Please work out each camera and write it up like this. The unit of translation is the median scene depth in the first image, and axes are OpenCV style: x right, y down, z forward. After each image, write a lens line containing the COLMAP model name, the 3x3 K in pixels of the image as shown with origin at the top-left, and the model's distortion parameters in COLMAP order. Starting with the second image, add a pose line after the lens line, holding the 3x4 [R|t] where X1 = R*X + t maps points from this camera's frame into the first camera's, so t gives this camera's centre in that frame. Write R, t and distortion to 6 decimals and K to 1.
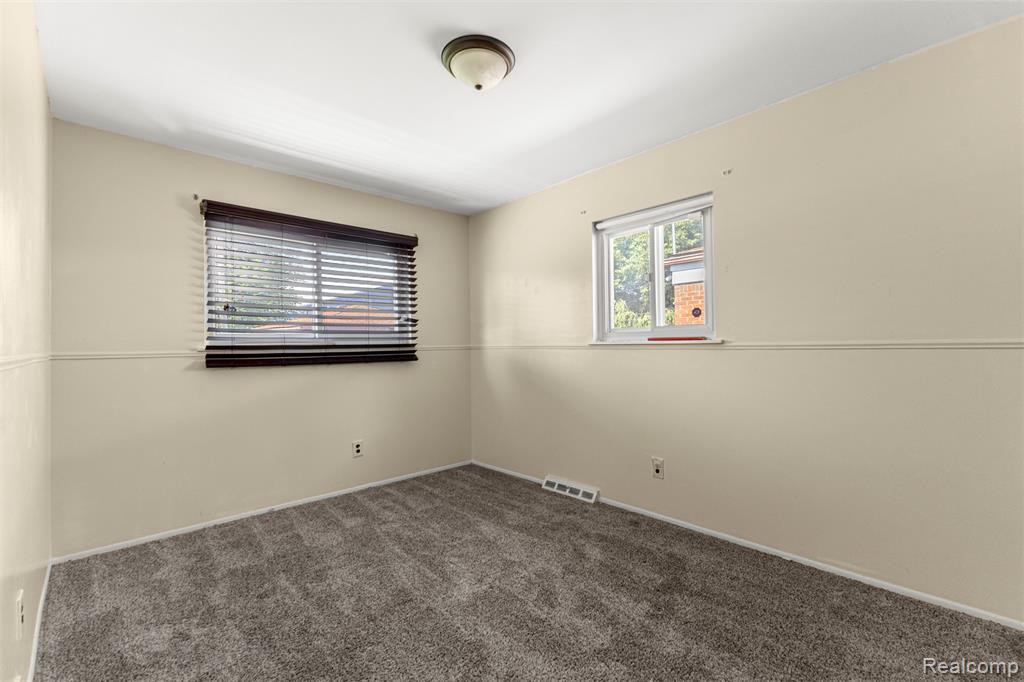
lens RADIAL K [[439.0, 0, 513.0], [0, 439.0, 338.1], [0, 0, 1]] dist [0.001698, 0.000075]
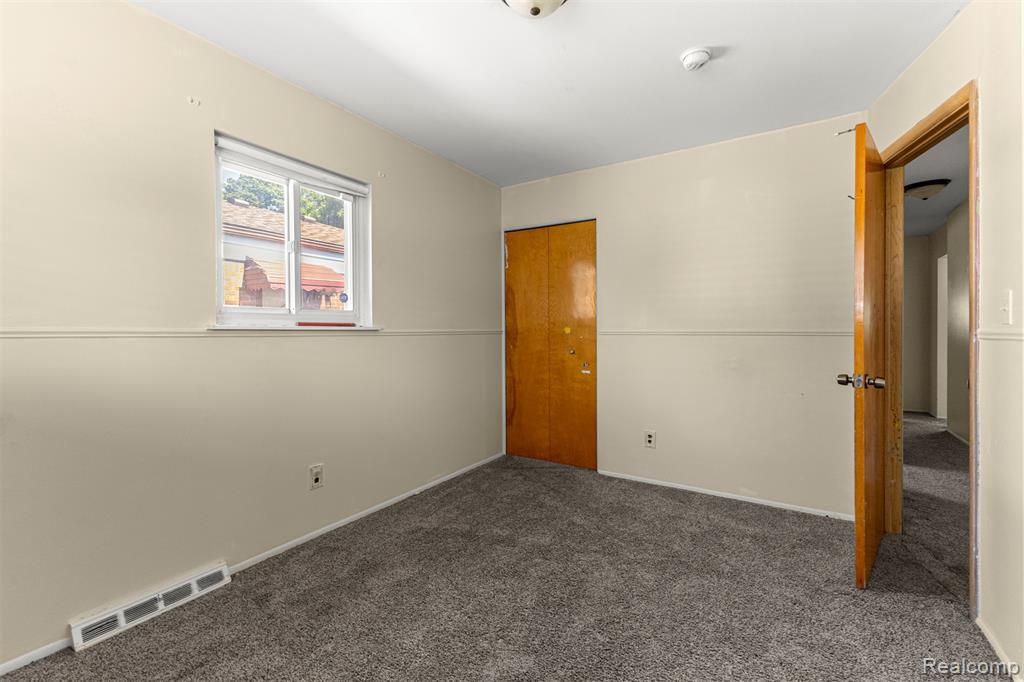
lens RADIAL K [[439.7, 0, 512.5], [0, 439.7, 333.0], [0, 0, 1]] dist [0.004021, -0.000074]
pose [[-0.256790, 0.003313, 0.966461, -0.584603], [-0.016124, 0.999840, -0.007711, 0.019455], [-0.966333, -0.017563, -0.256696, 0.852282]]
